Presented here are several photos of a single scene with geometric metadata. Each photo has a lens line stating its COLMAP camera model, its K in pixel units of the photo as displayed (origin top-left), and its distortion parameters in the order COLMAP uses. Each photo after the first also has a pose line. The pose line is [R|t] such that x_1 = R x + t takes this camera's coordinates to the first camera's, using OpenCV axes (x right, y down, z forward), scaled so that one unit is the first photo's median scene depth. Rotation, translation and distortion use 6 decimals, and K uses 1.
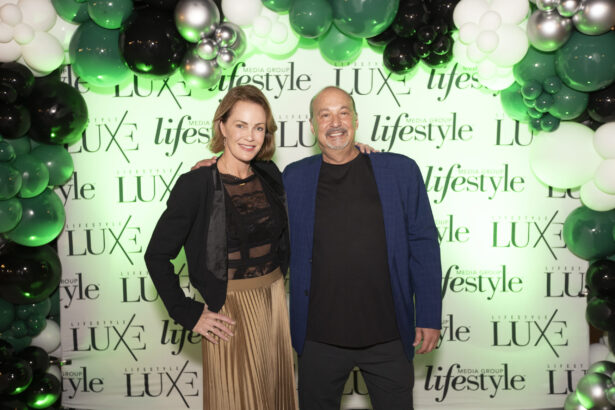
lens RADIAL K [[641.6, 0, 303.7], [0, 641.6, 189.0], [0, 0, 1]] dist [0.000798, 0.025370]
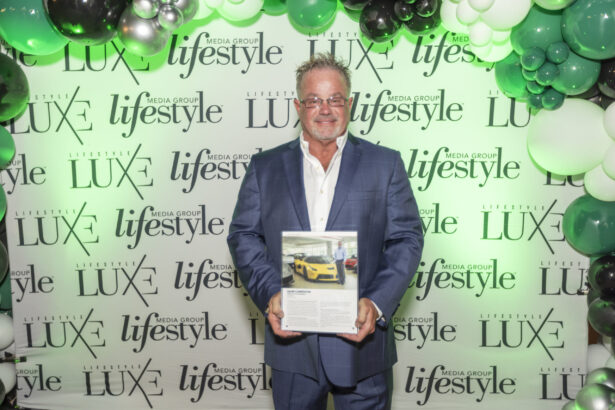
lens RADIAL K [[540.8, 0, 310.5], [0, 540.8, 197.3], [0, 0, 1]] dist [0.005434, 0.011545]
pose [[0.999876, 0.005233, -0.014821, 0.063267], [-0.004614, 0.999129, 0.041466, 0.000681], [0.015025, -0.041392, 0.999030, 0.238334]]
